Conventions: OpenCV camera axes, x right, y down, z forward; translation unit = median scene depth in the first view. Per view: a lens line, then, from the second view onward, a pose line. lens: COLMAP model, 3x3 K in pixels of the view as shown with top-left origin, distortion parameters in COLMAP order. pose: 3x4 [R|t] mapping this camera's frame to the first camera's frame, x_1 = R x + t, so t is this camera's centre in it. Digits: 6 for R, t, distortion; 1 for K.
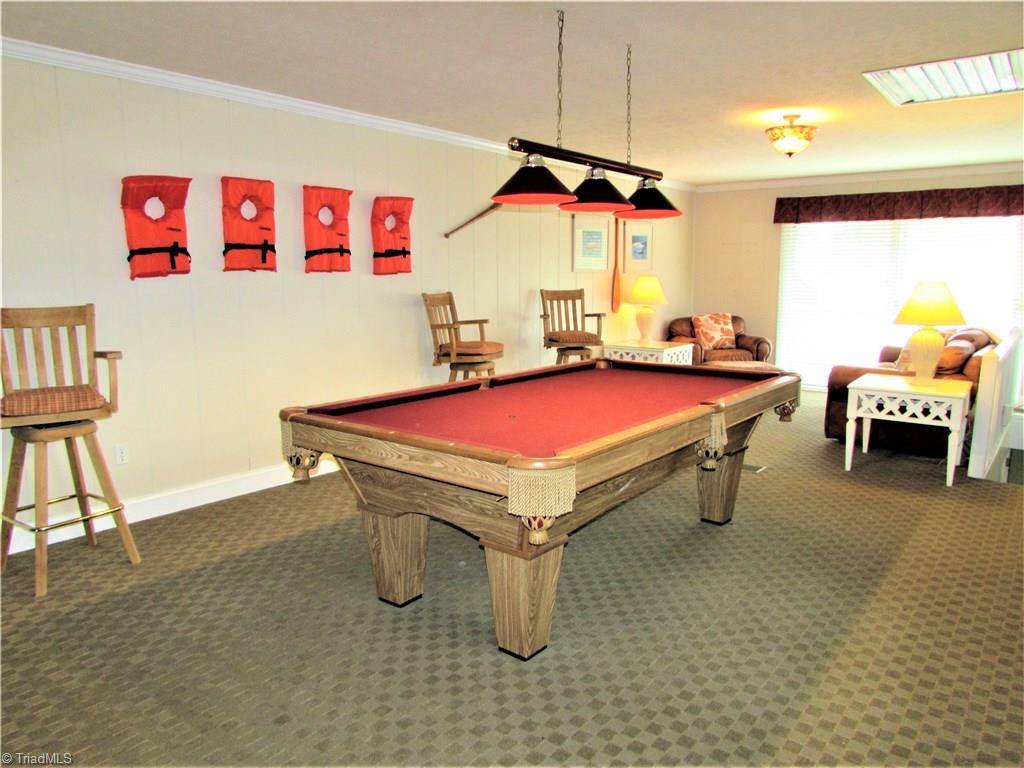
lens RADIAL K [[720.8, 0, 512.0], [0, 720.8, 384.0], [0, 0, 1]] dist [-0.051410, 0.034758]
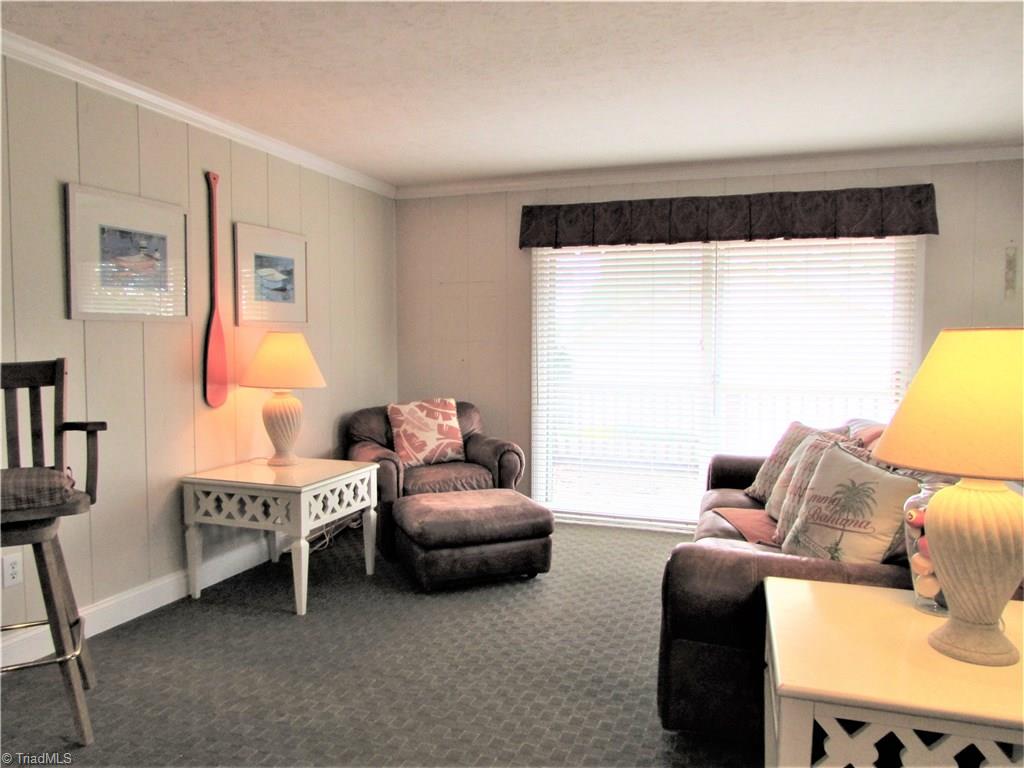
lens RADIAL K [[720.8, 0, 512.0], [0, 720.8, 384.0], [0, 0, 1]] dist [-0.051410, 0.034758]
pose [[0.946530, -0.012697, 0.322365, 0.168451], [0.042546, 0.995411, -0.085718, -0.061020], [-0.319797, 0.094850, 0.942726, 0.455240]]
